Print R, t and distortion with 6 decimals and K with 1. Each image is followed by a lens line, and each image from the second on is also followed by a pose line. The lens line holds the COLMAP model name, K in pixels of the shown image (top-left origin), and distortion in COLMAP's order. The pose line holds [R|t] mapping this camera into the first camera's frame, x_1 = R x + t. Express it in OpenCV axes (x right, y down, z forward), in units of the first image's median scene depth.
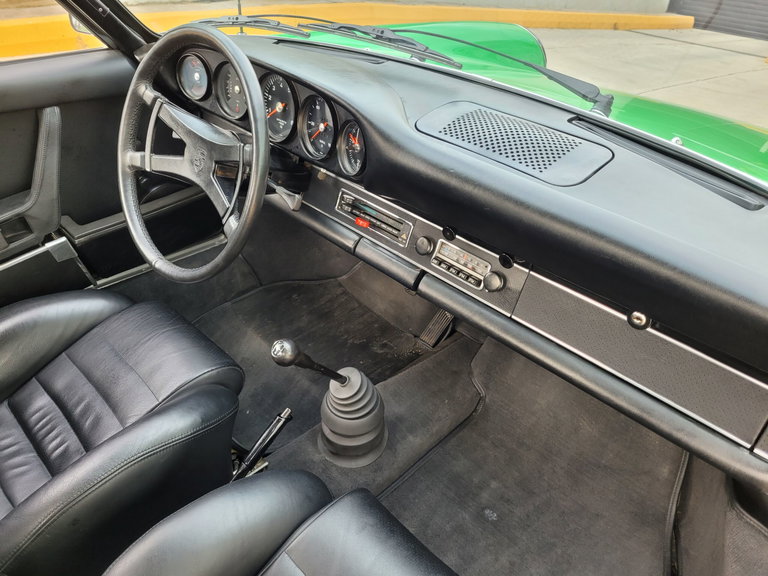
lens RADIAL K [[586.6, 0, 384.0], [0, 586.6, 288.0], [0, 0, 1]] dist [0.002135, 0.000749]
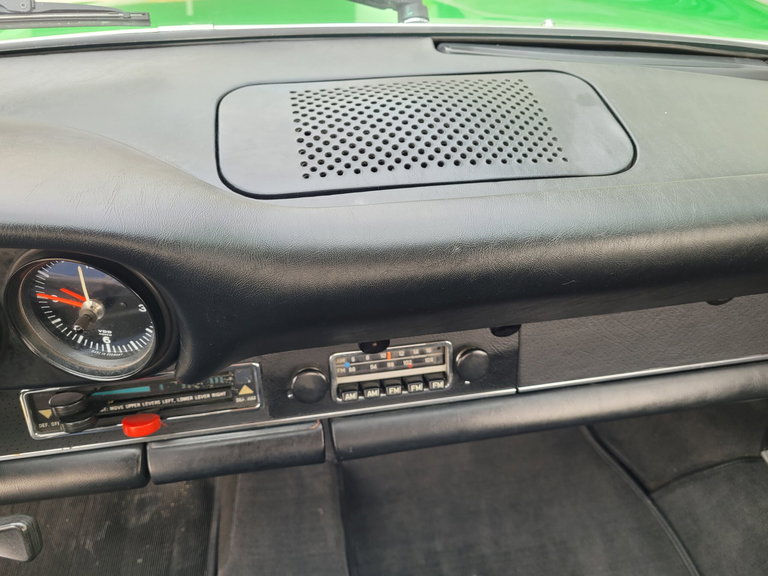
lens RADIAL K [[586.6, 0, 384.0], [0, 586.6, 288.0], [0, 0, 1]] dist [0.002135, 0.000749]
pose [[0.575204, -0.564252, 0.592250, -0.130709], [0.475157, 0.819814, 0.319577, -0.242235], [-0.665857, 0.097590, 0.739669, 0.521878]]
